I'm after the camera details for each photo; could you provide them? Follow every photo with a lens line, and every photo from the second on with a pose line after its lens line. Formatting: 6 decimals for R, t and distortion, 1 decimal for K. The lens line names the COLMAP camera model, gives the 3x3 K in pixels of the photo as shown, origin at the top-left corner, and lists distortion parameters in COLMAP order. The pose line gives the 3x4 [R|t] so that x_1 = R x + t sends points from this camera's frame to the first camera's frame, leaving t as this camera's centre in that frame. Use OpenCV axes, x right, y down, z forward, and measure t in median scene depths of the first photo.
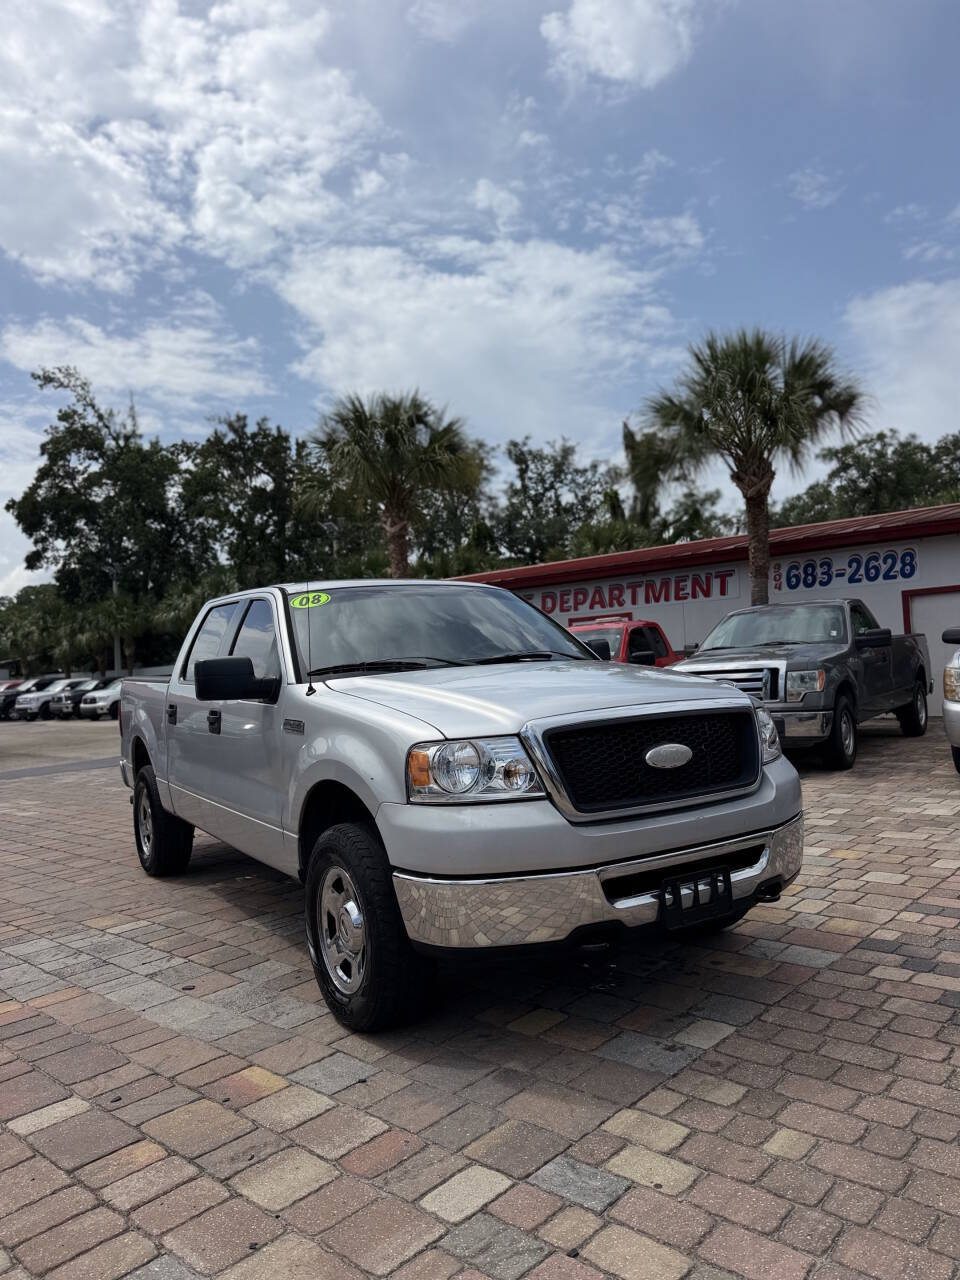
lens RADIAL K [[889.4, 0, 481.3], [0, 889.4, 657.7], [0, 0, 1]] dist [0.041773, -0.060489]
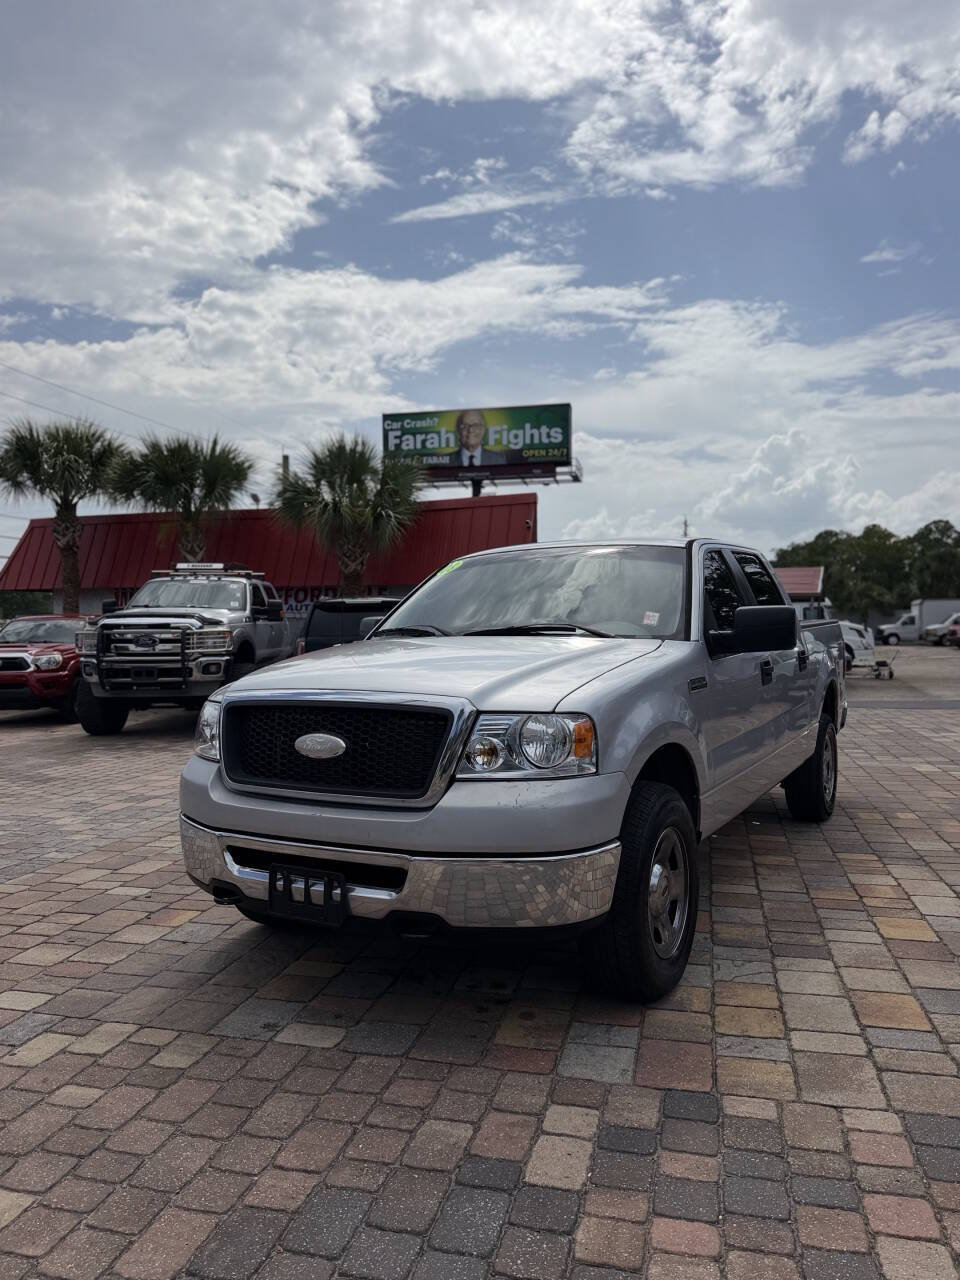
lens RADIAL K [[889.4, 0, 479.3], [0, 889.4, 661.0], [0, 0, 1]] dist [0.041773, -0.060489]
pose [[0.470514, 0.079639, -0.878791, 1.181042], [-0.005880, 0.996180, 0.087129, -0.067837], [0.882373, -0.035828, 0.469185, 0.742191]]
